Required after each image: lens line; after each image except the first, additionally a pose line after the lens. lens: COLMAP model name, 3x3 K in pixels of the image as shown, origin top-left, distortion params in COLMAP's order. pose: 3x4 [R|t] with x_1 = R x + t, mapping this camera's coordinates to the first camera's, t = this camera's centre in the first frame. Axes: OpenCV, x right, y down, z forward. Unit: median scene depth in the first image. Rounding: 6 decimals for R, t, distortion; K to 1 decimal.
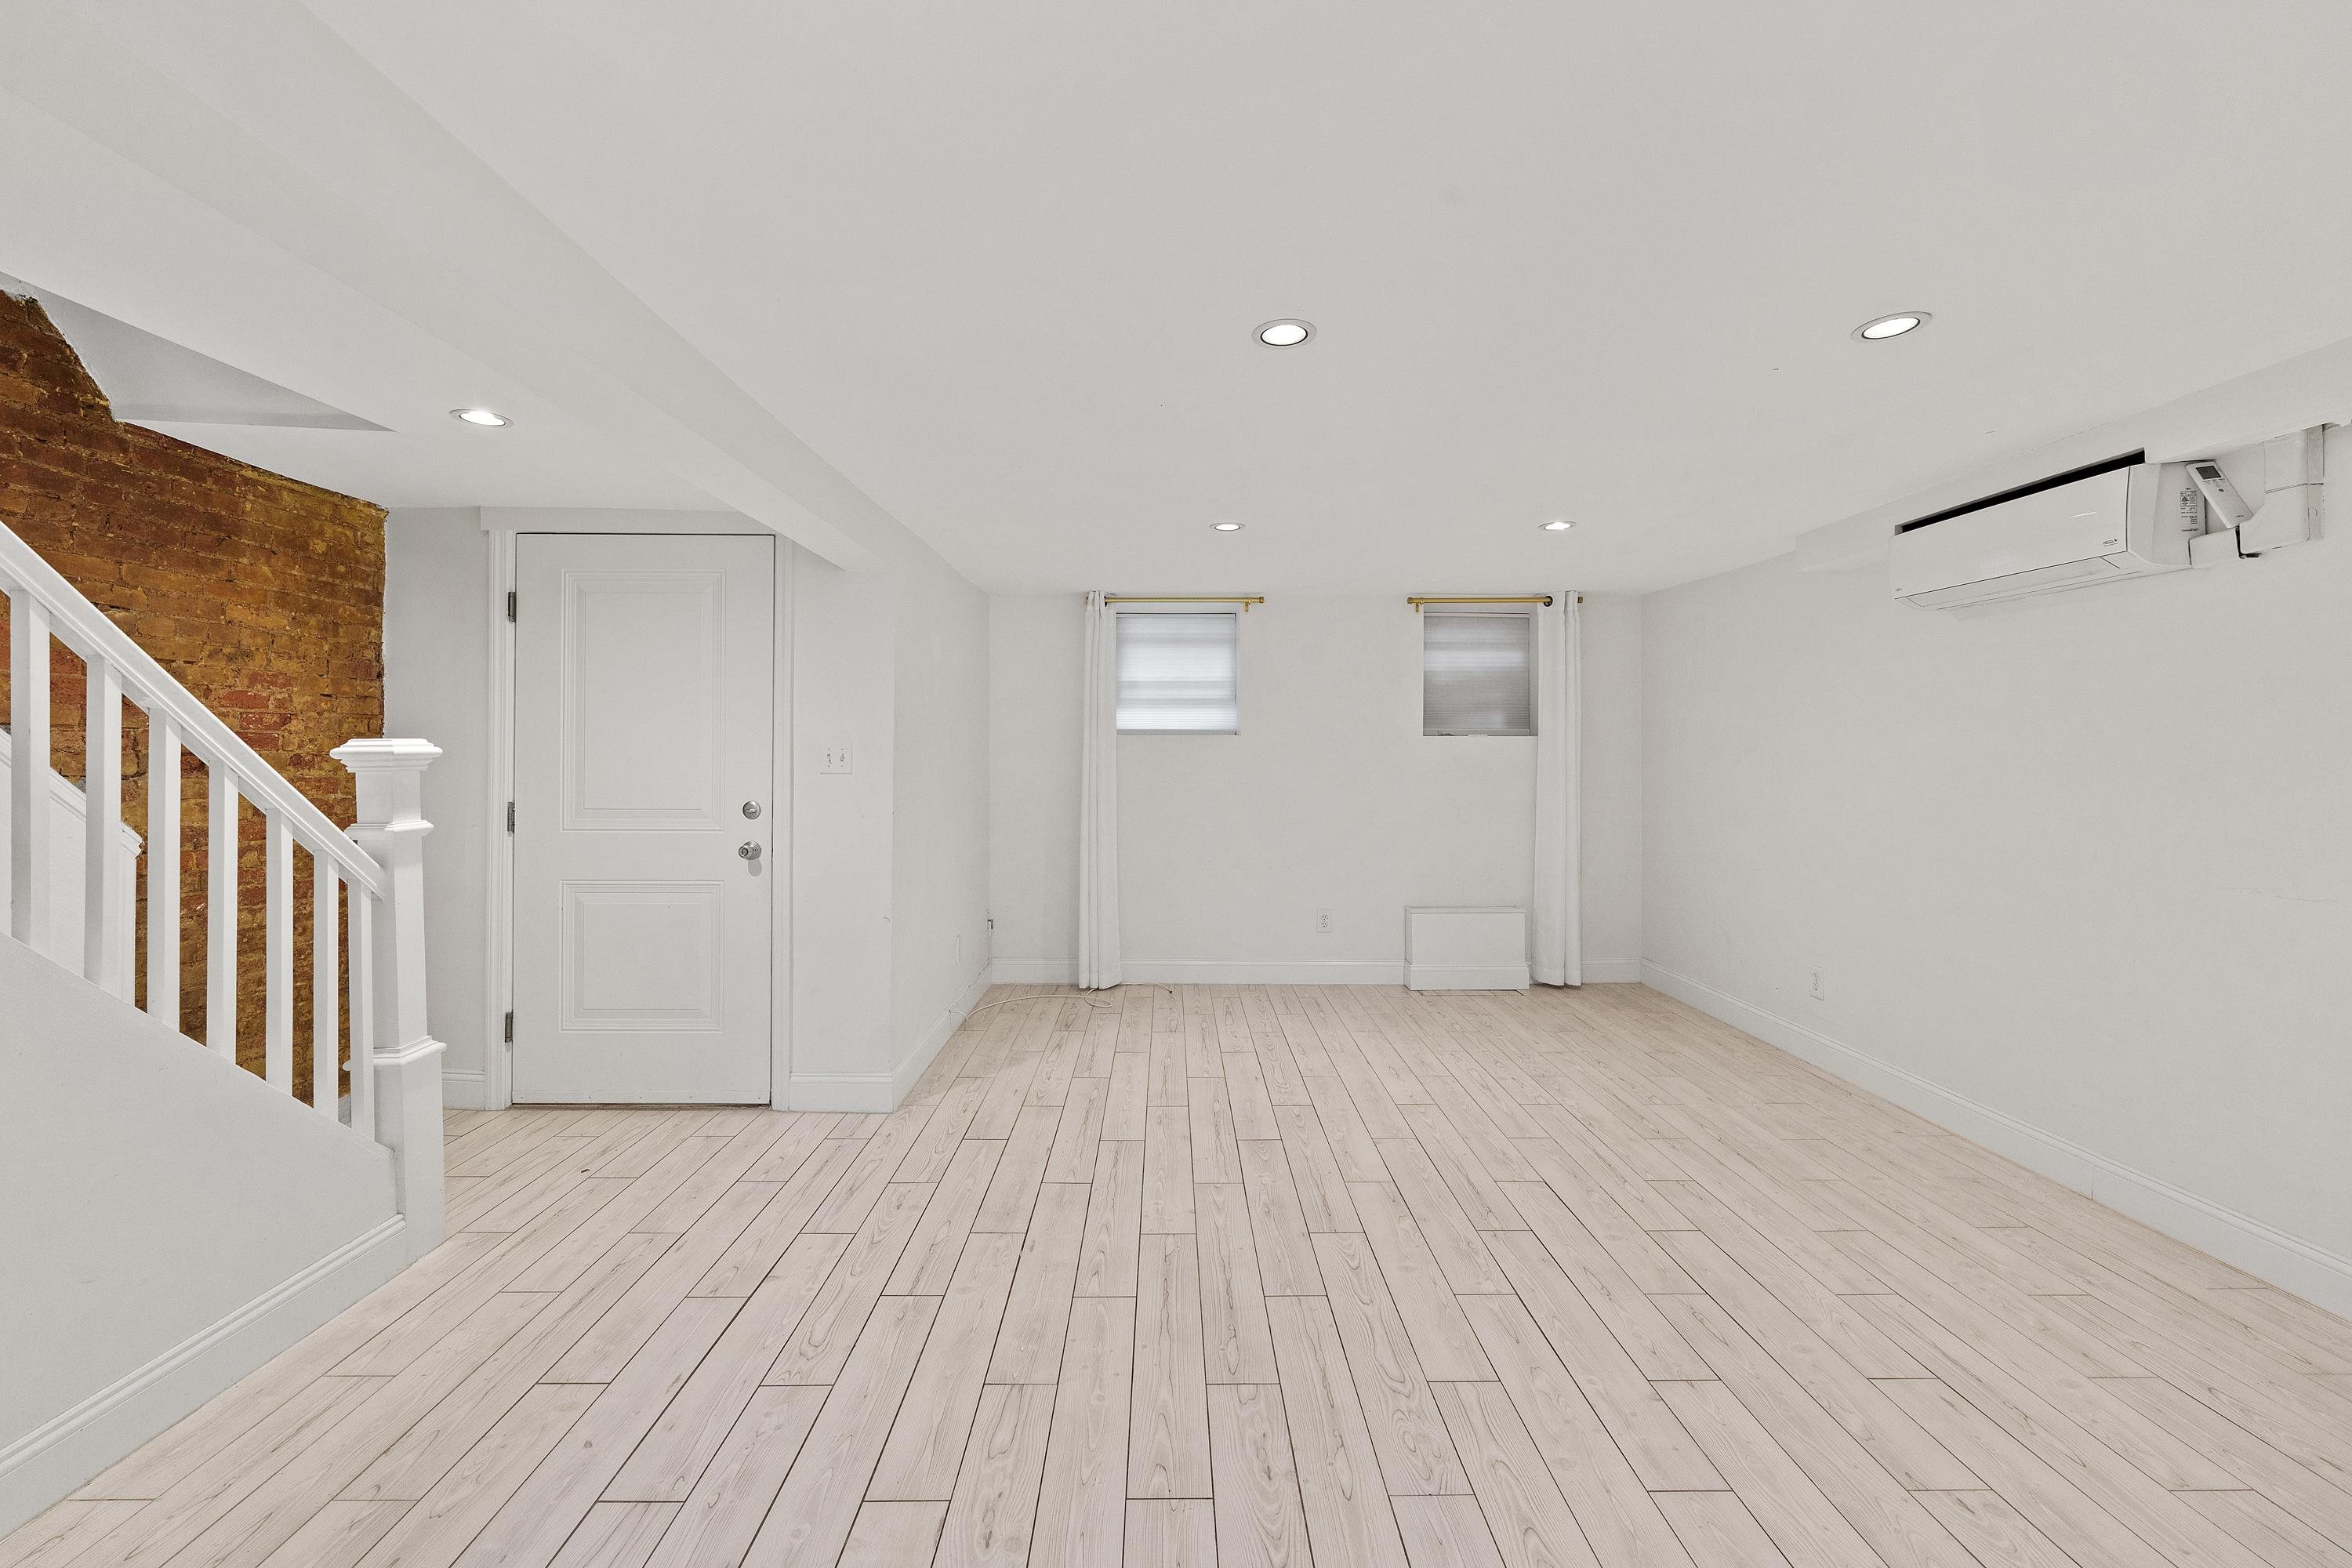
lens RADIAL K [[952.1, 0, 1172.3], [0, 952.1, 766.3], [0, 0, 1]] dist [-0.003545, -0.000478]
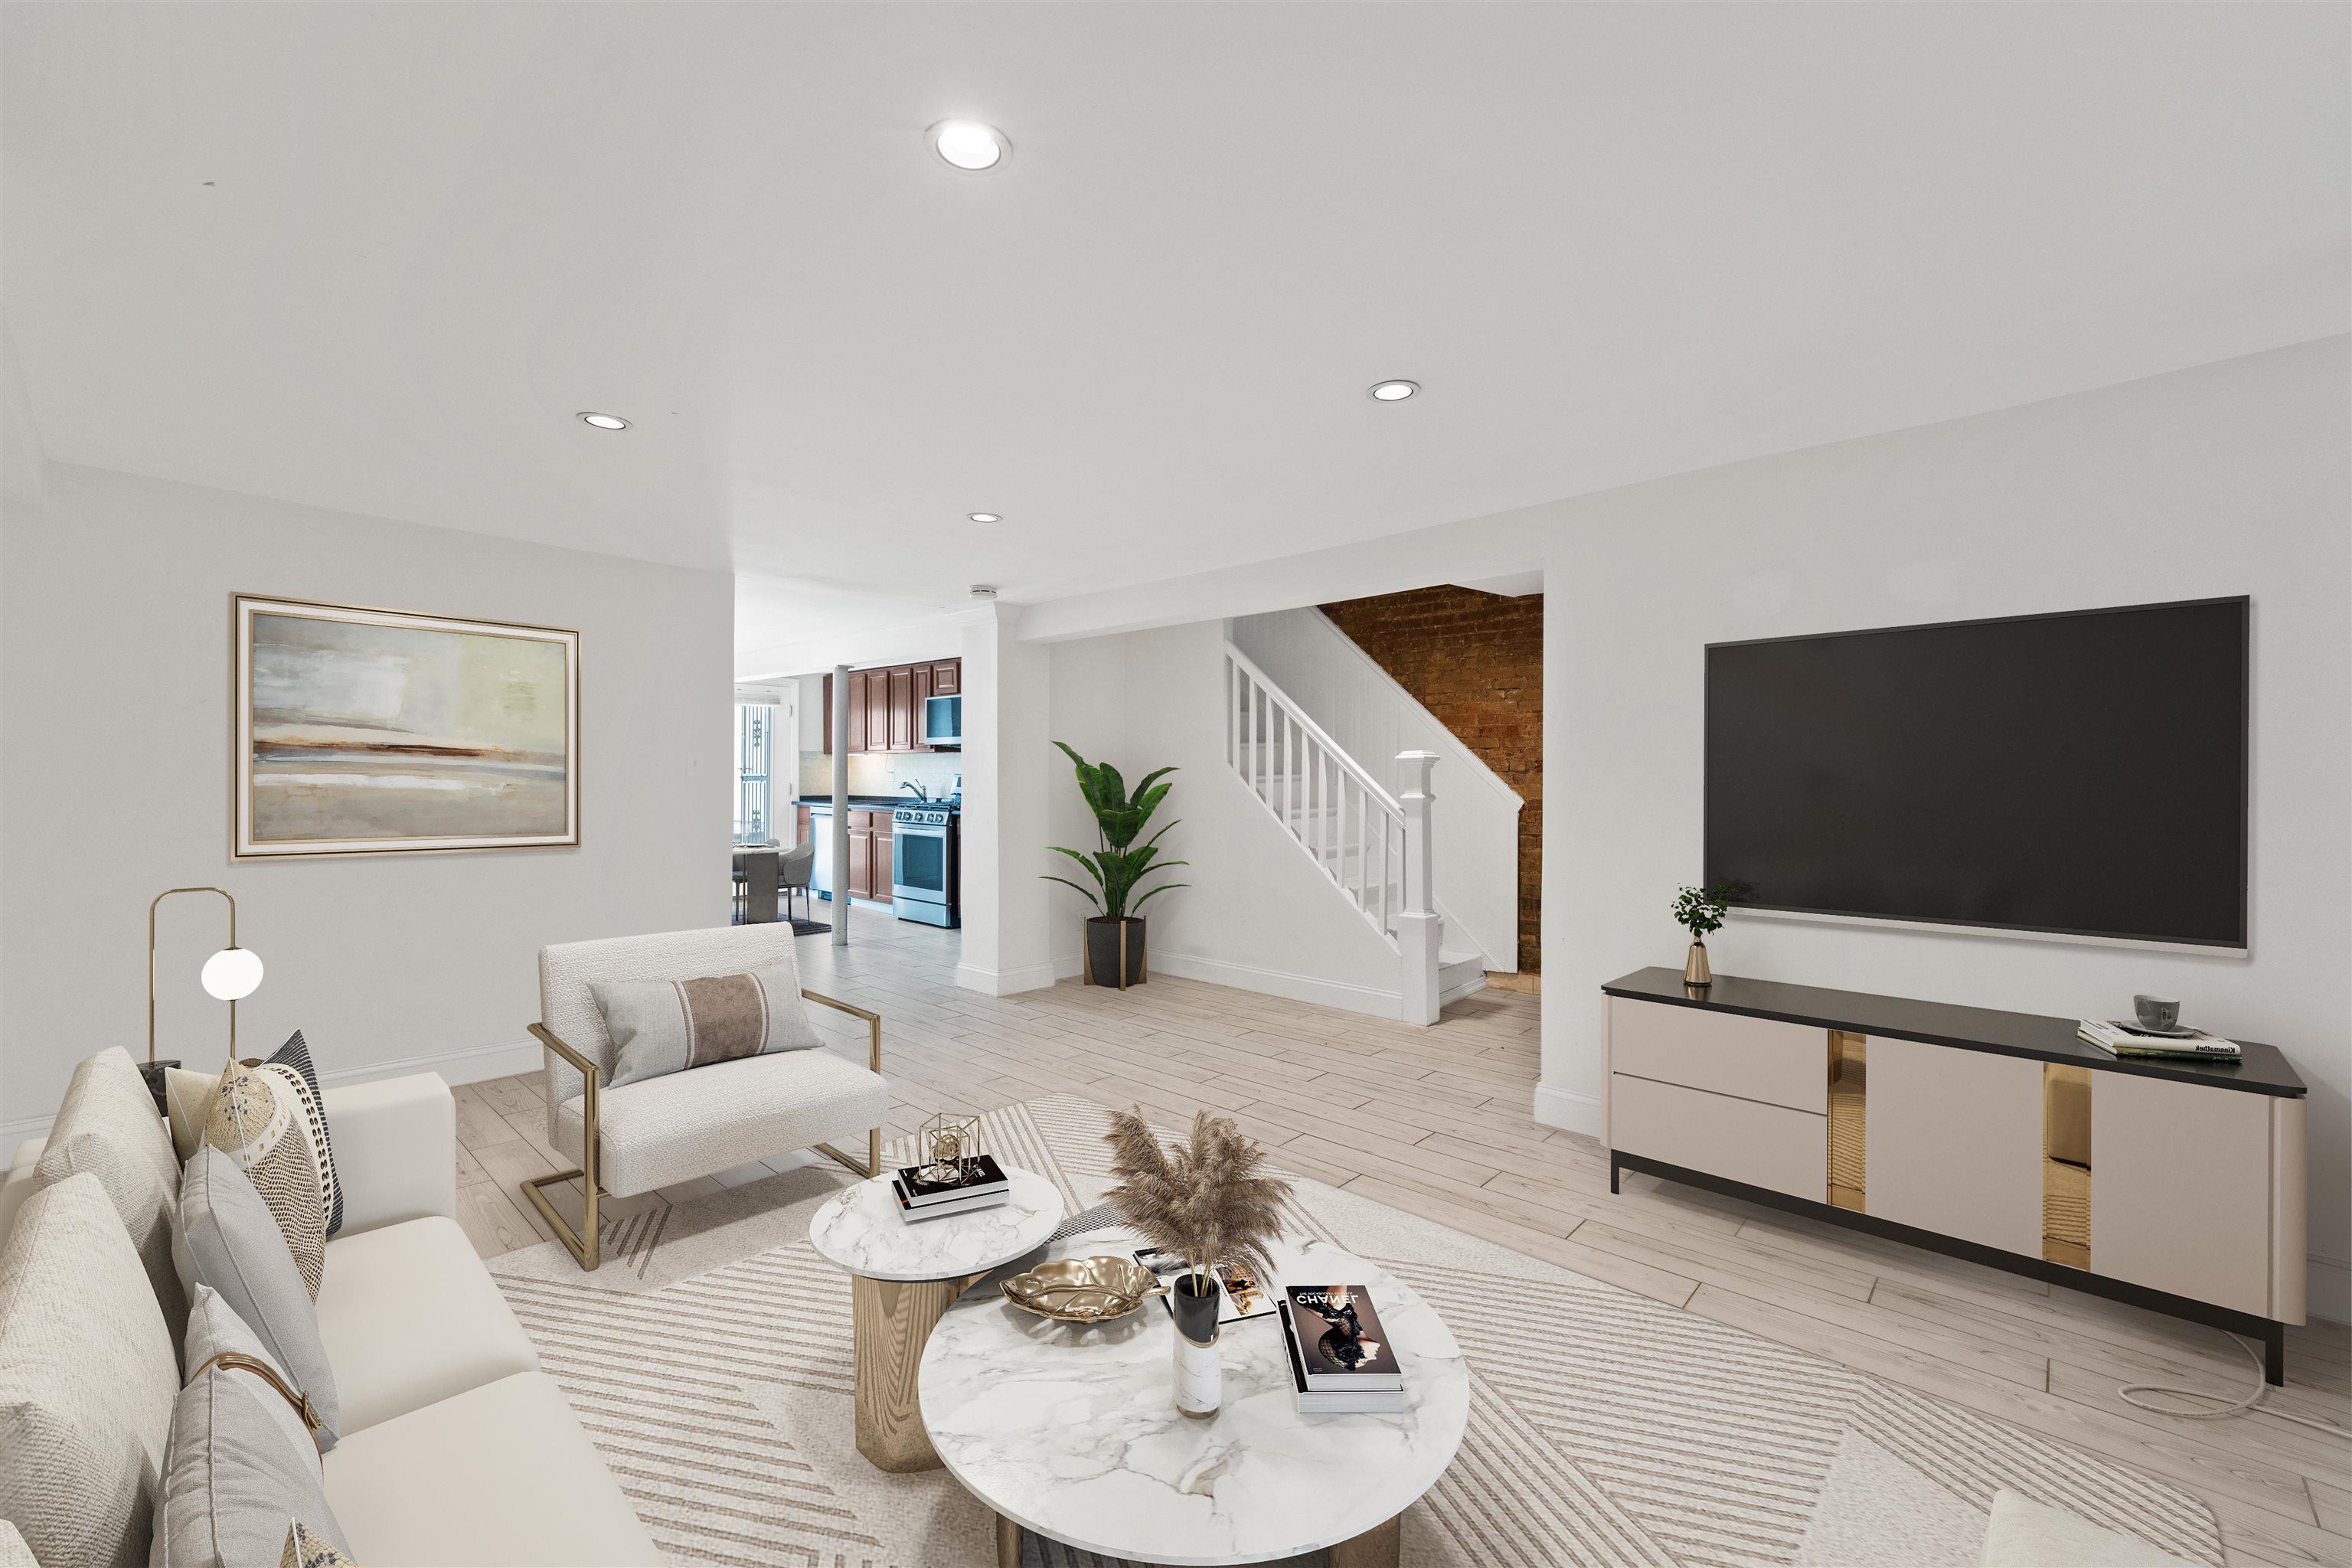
lens RADIAL K [[952.1, 0, 1172.3], [0, 952.1, 766.3], [0, 0, 1]] dist [-0.003545, -0.000478]
pose [[-0.687895, -0.002835, -0.725805, 0.920315], [-0.003474, 0.999994, -0.000614, 0.005537], [0.725802, 0.002099, -0.687900, 1.938911]]
